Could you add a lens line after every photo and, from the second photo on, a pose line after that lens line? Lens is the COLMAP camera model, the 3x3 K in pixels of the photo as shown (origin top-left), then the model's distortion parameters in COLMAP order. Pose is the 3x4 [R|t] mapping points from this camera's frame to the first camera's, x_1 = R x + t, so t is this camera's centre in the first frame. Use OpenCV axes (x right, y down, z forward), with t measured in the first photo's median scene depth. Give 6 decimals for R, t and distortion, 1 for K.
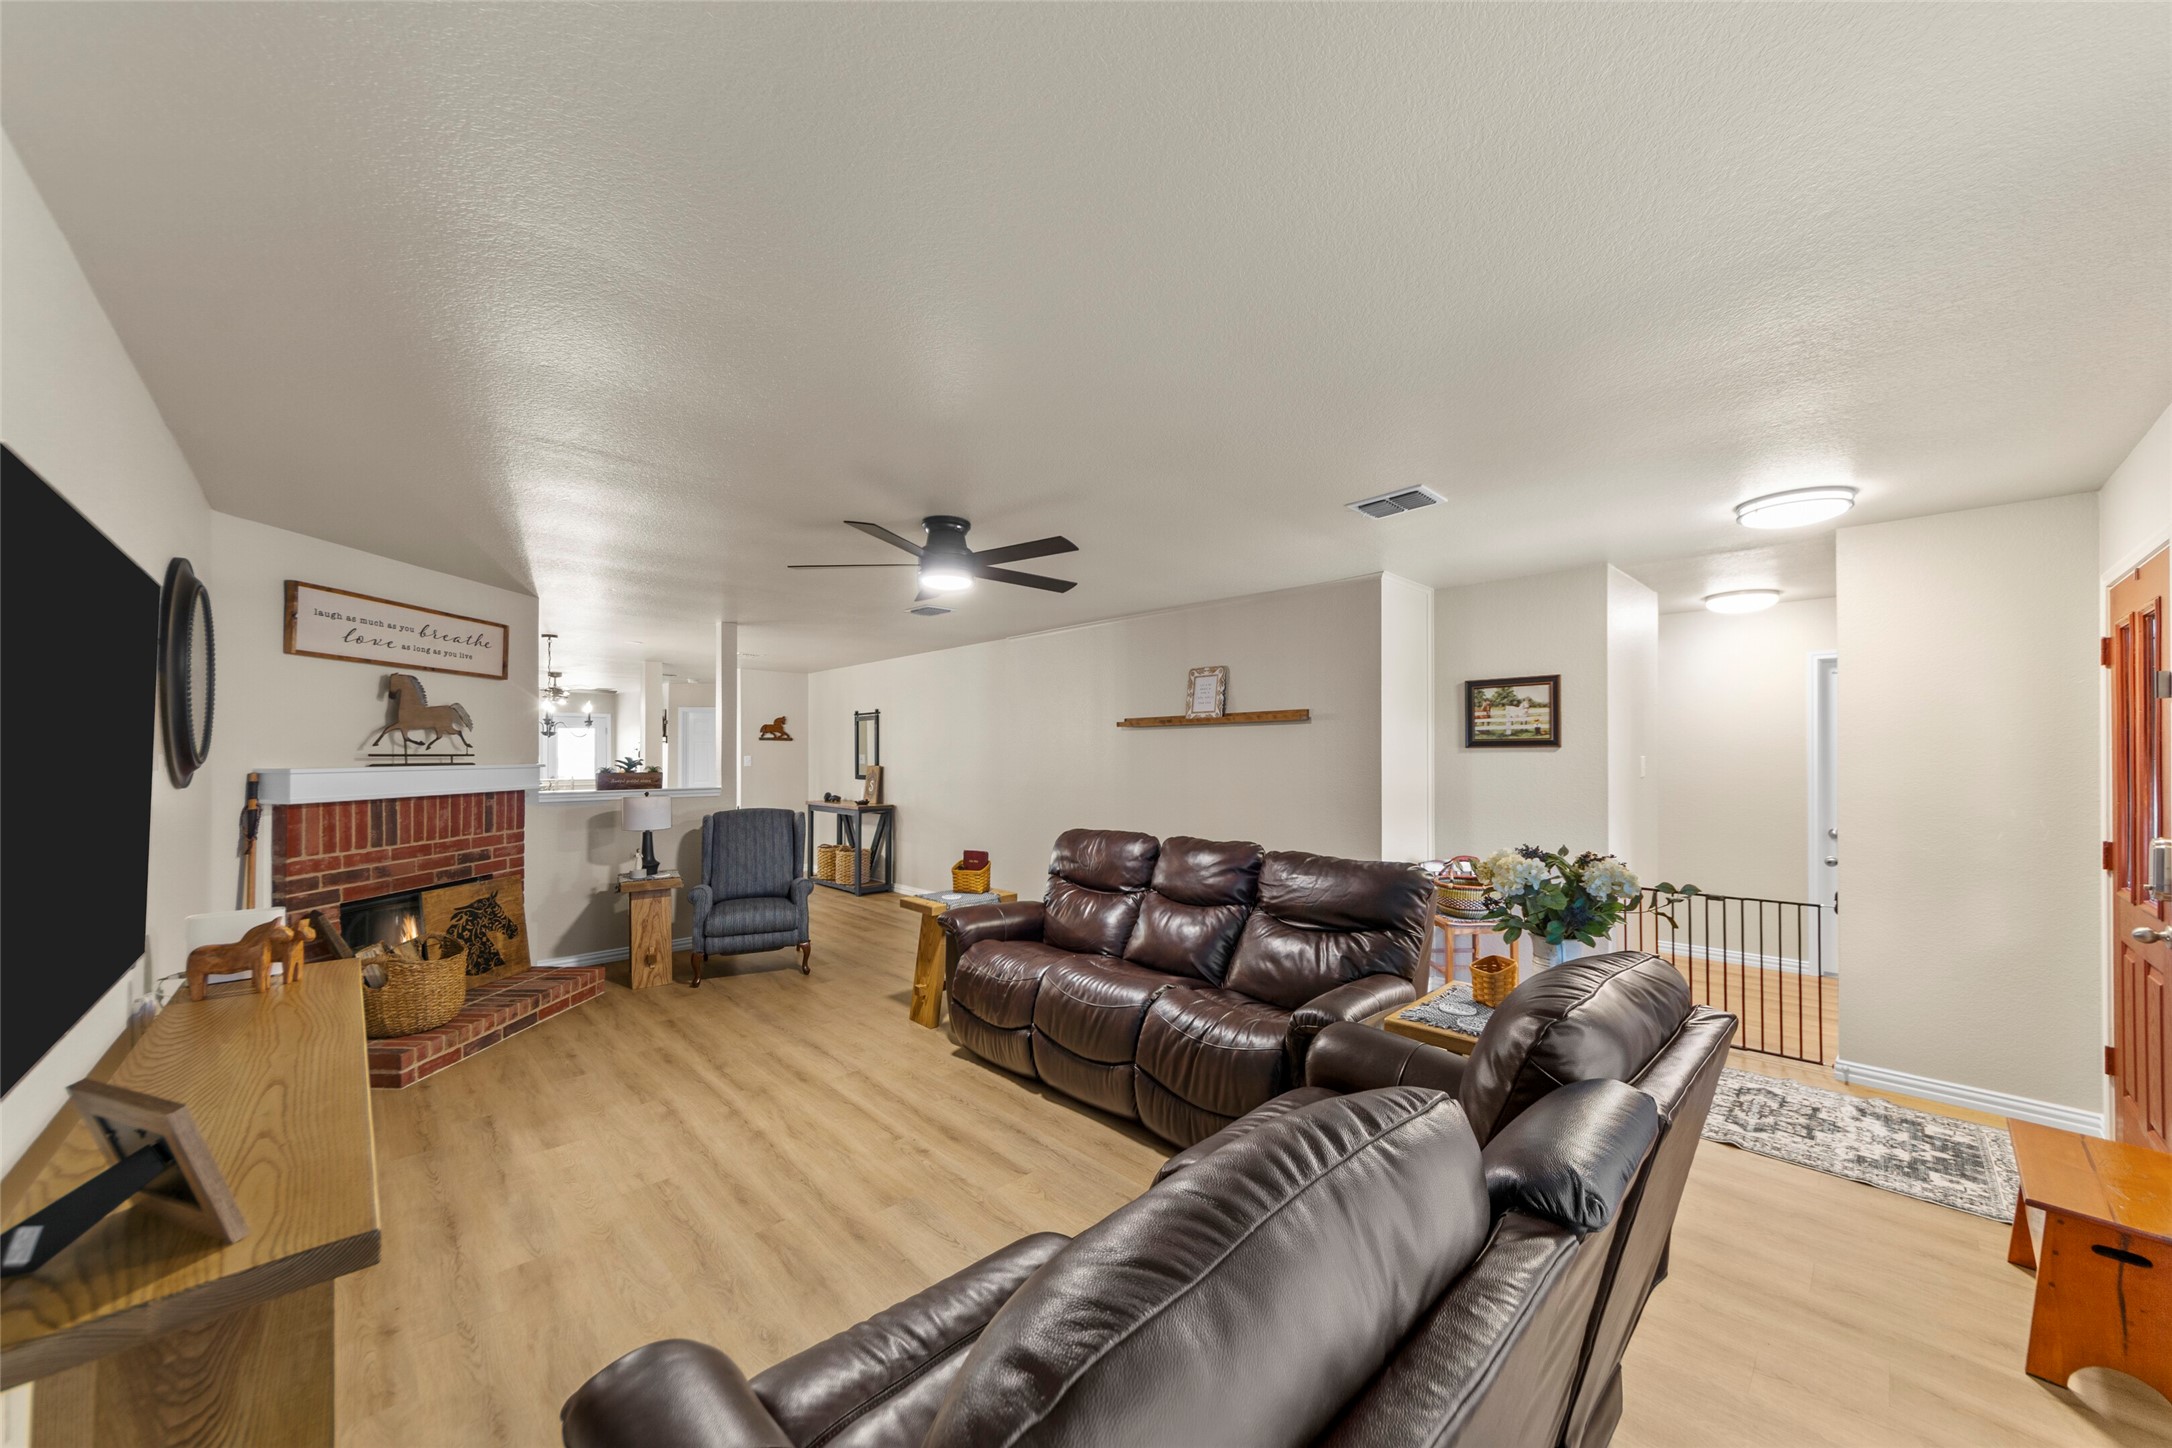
lens RADIAL K [[787.2, 0, 1089.9], [0, 787.2, 747.0], [0, 0, 1]] dist [0.000617, -0.007061]
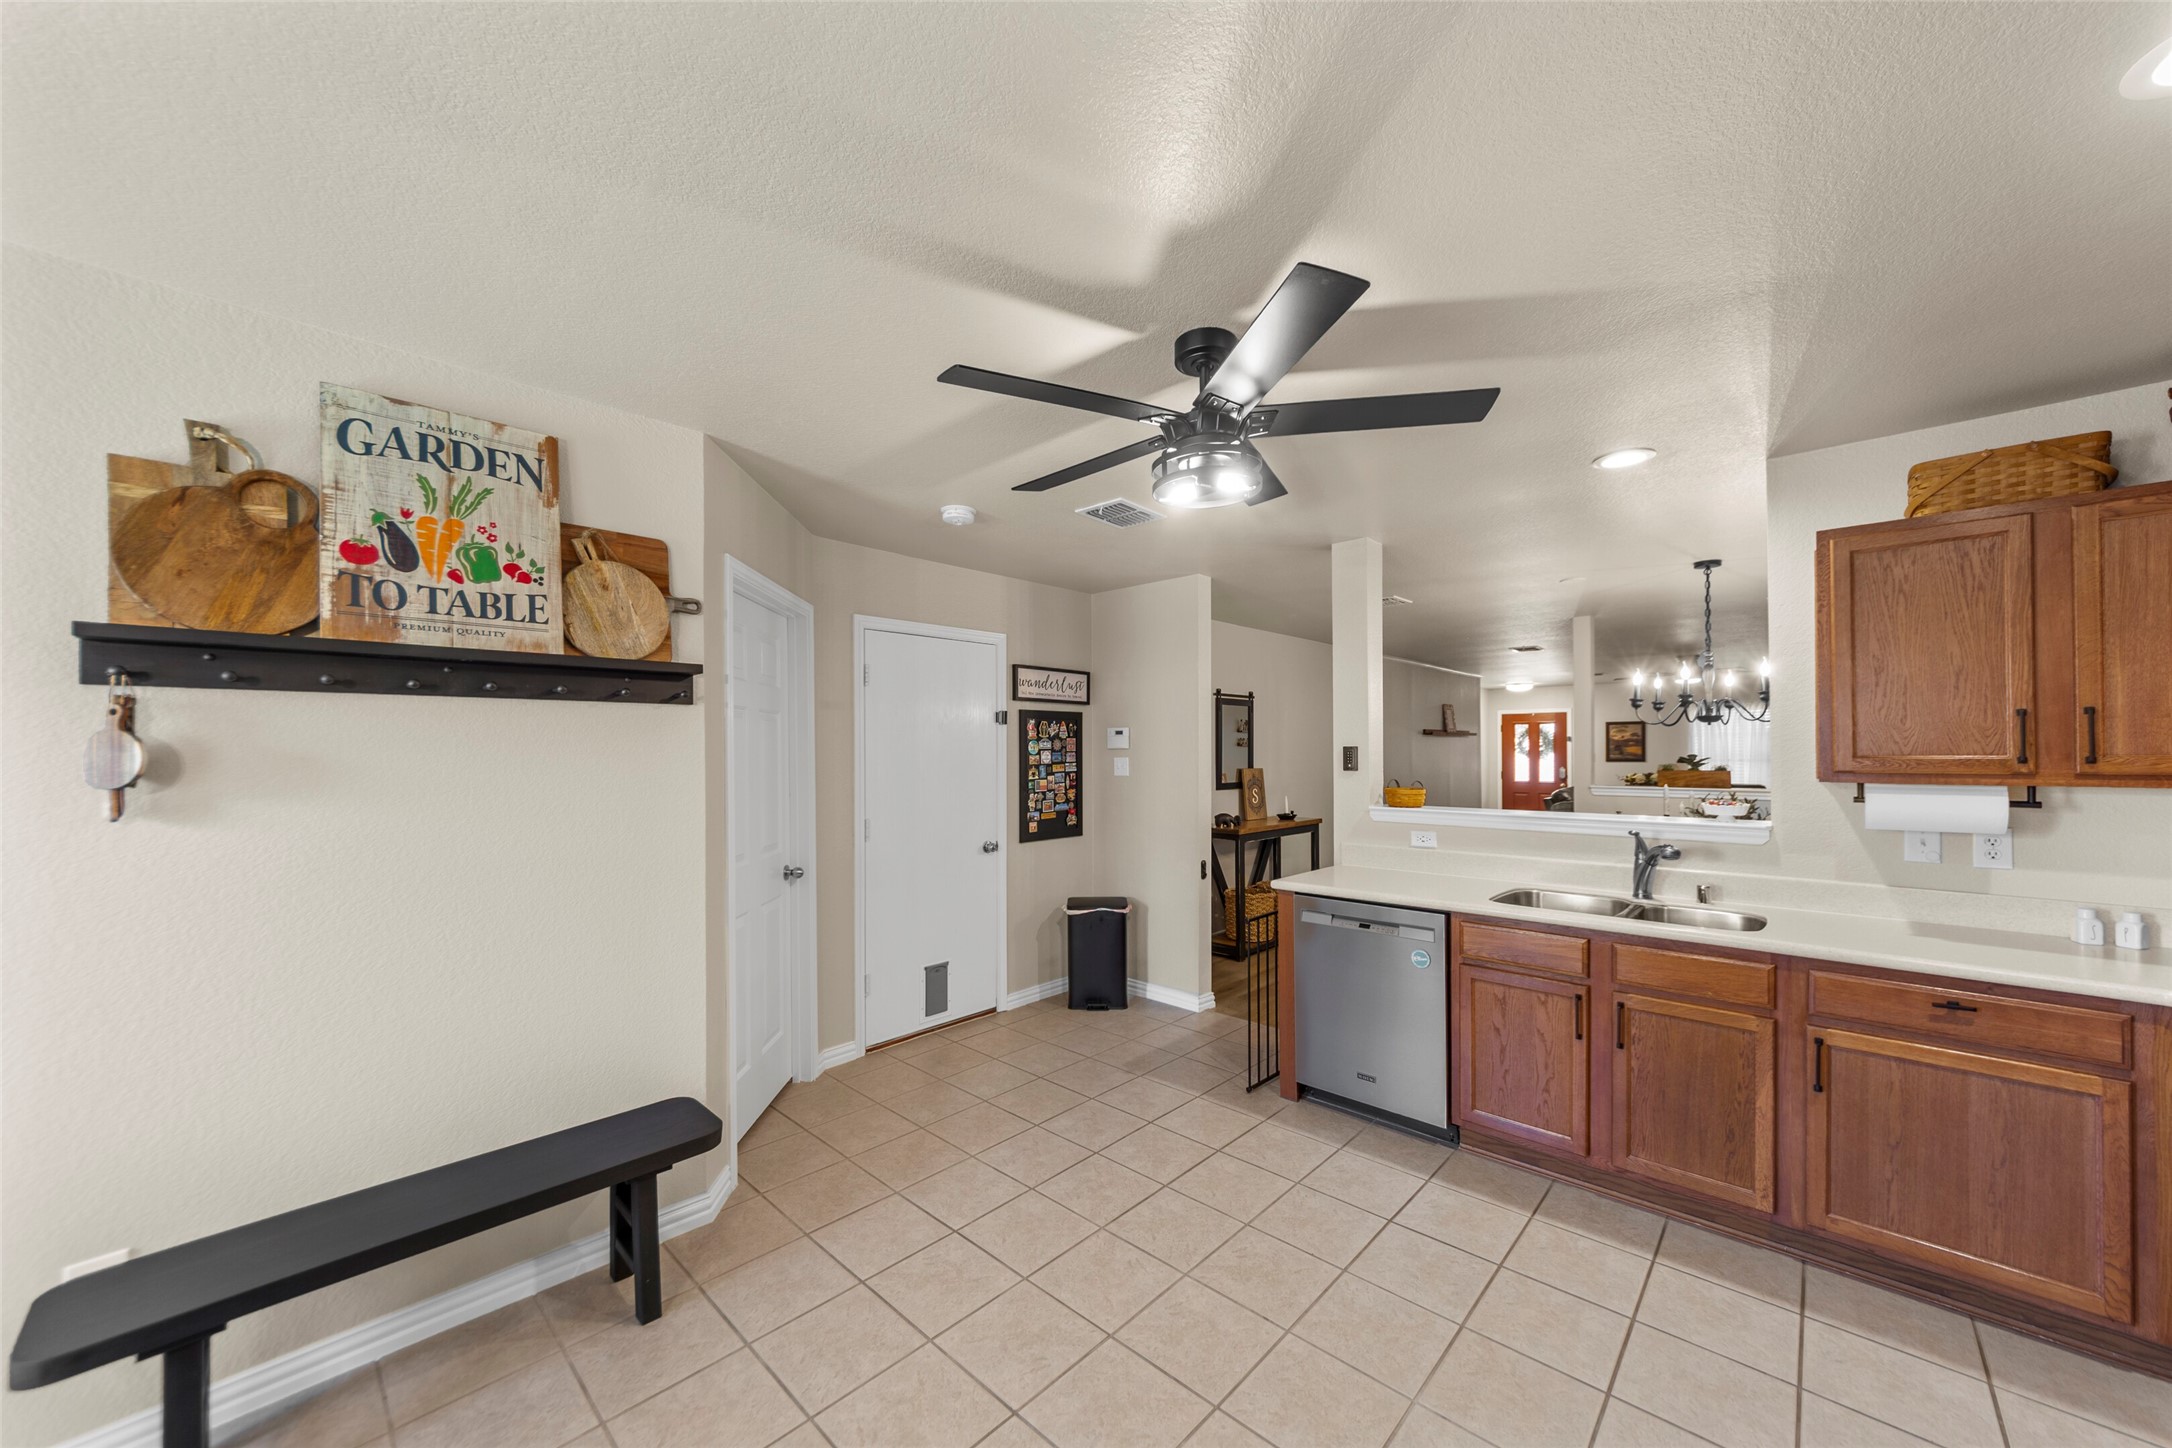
lens RADIAL K [[782.1, 0, 1091.8], [0, 782.1, 751.9], [0, 0, 1]] dist [0.001028, -0.000025]
pose [[-0.048048, 0.002287, 0.998842, -2.088111], [-0.004664, 0.999986, -0.002514, 0.021914], [-0.998834, -0.004779, -0.048037, 2.472264]]
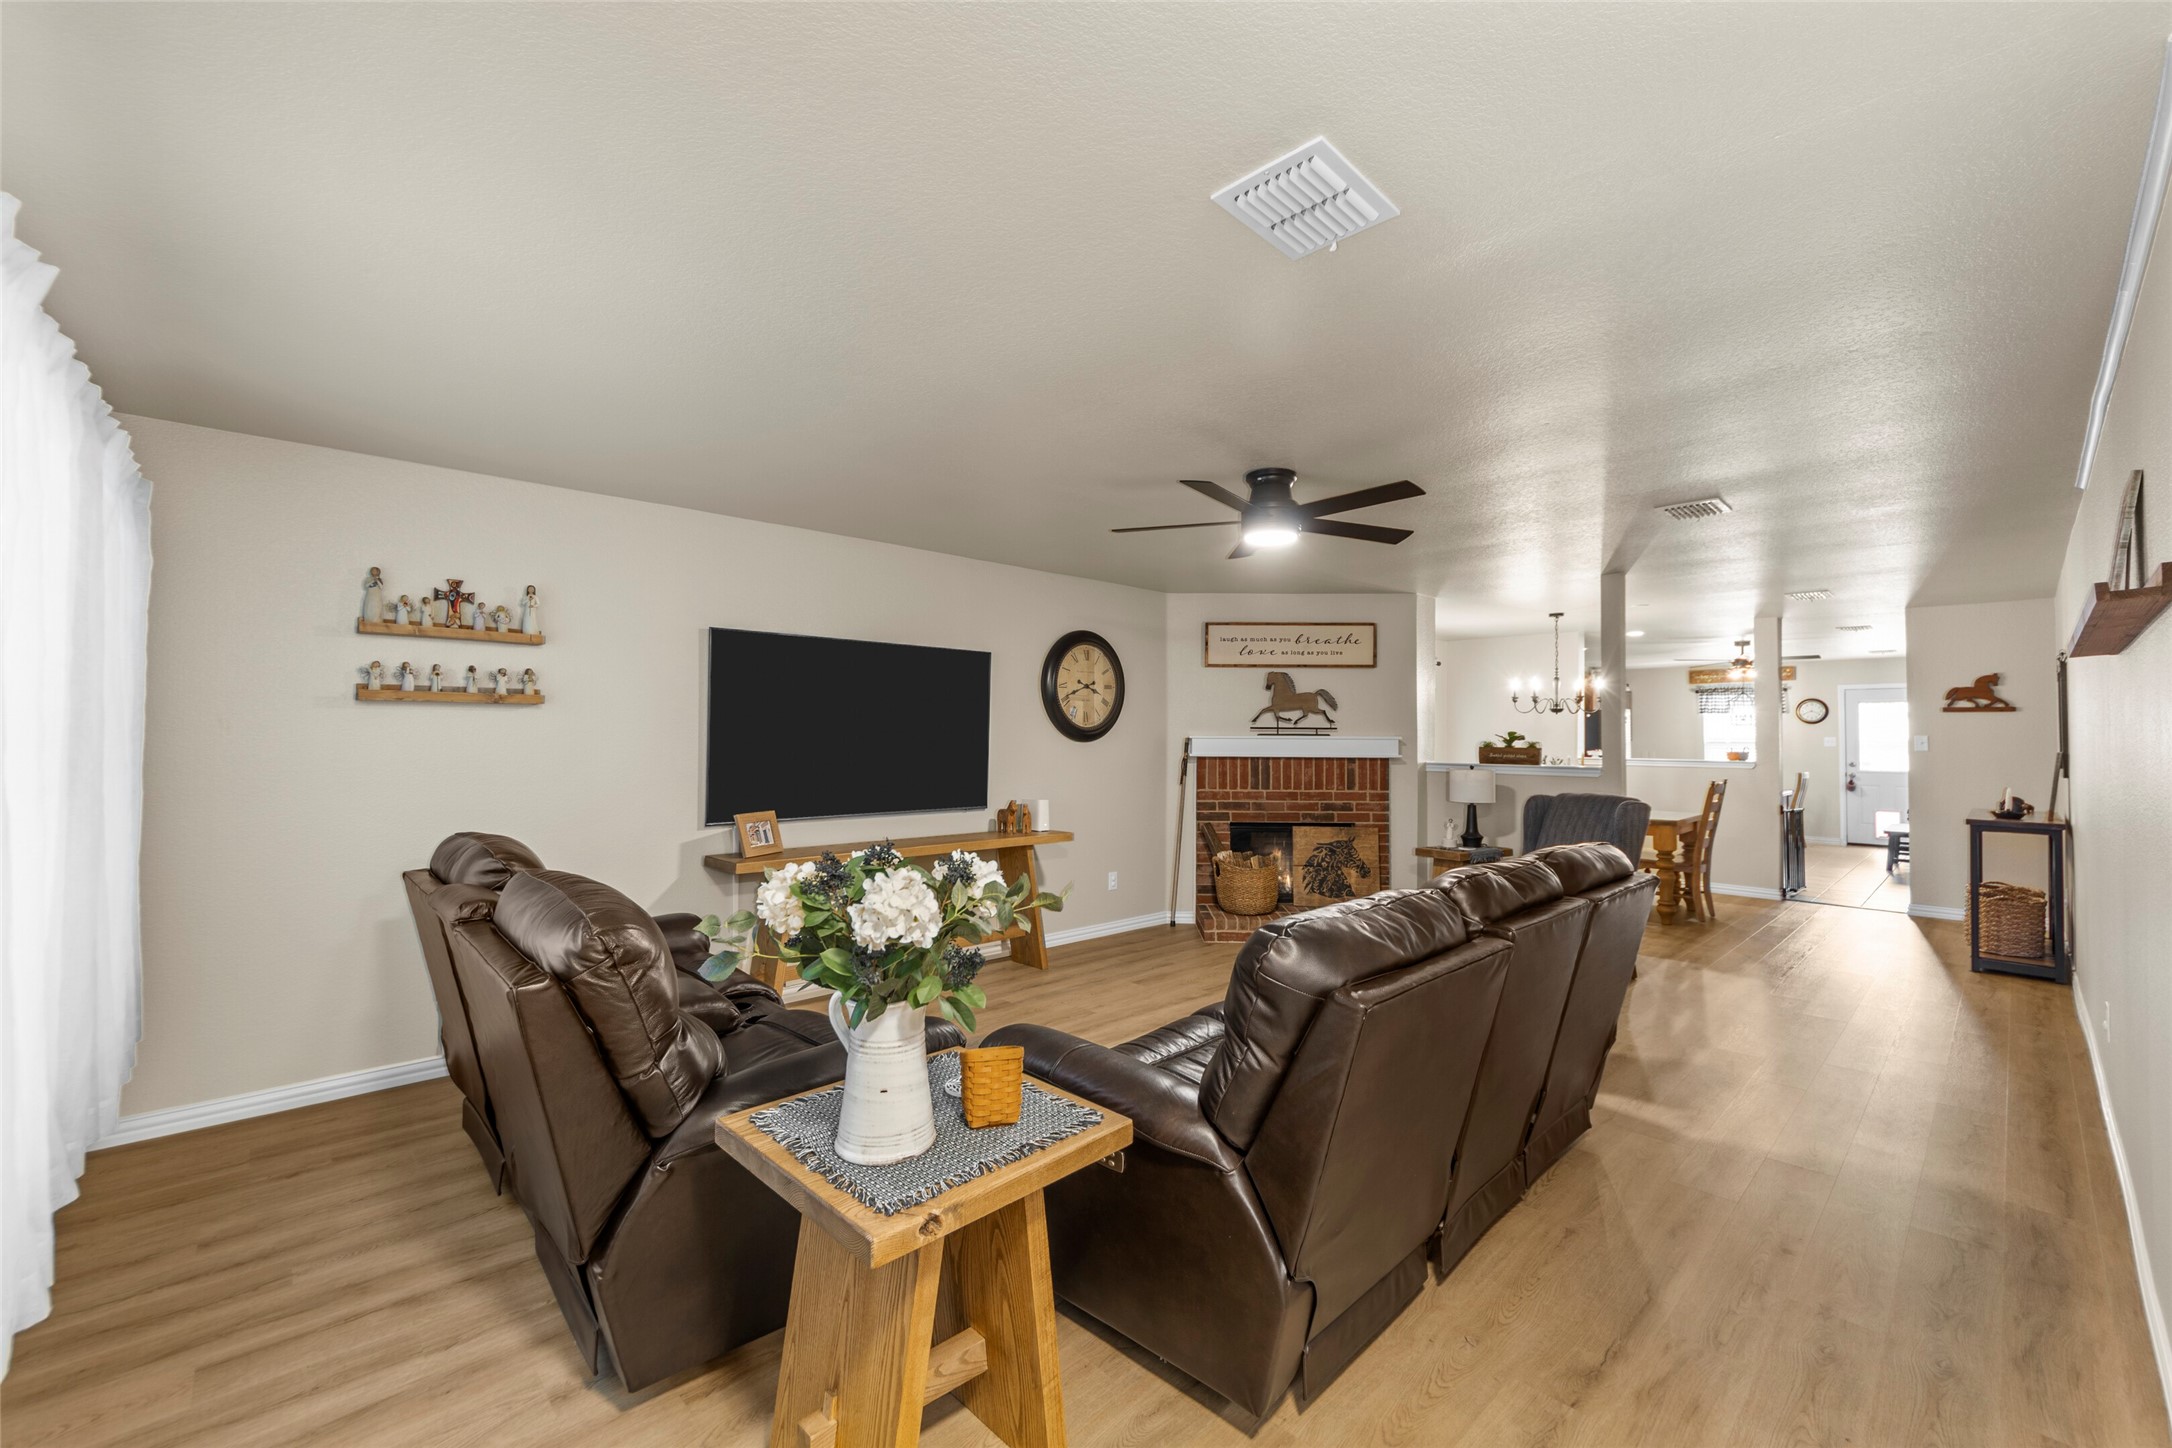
lens RADIAL K [[872.4, 0, 1091.7], [0, 872.4, 718.4], [0, 0, 1]] dist [0.001858, 0.000175]
pose [[-0.009475, -0.018831, -0.999778, 0.724650], [0.001345, 0.999822, -0.018845, 0.022163], [0.999954, -0.001523, -0.009448, 0.667611]]
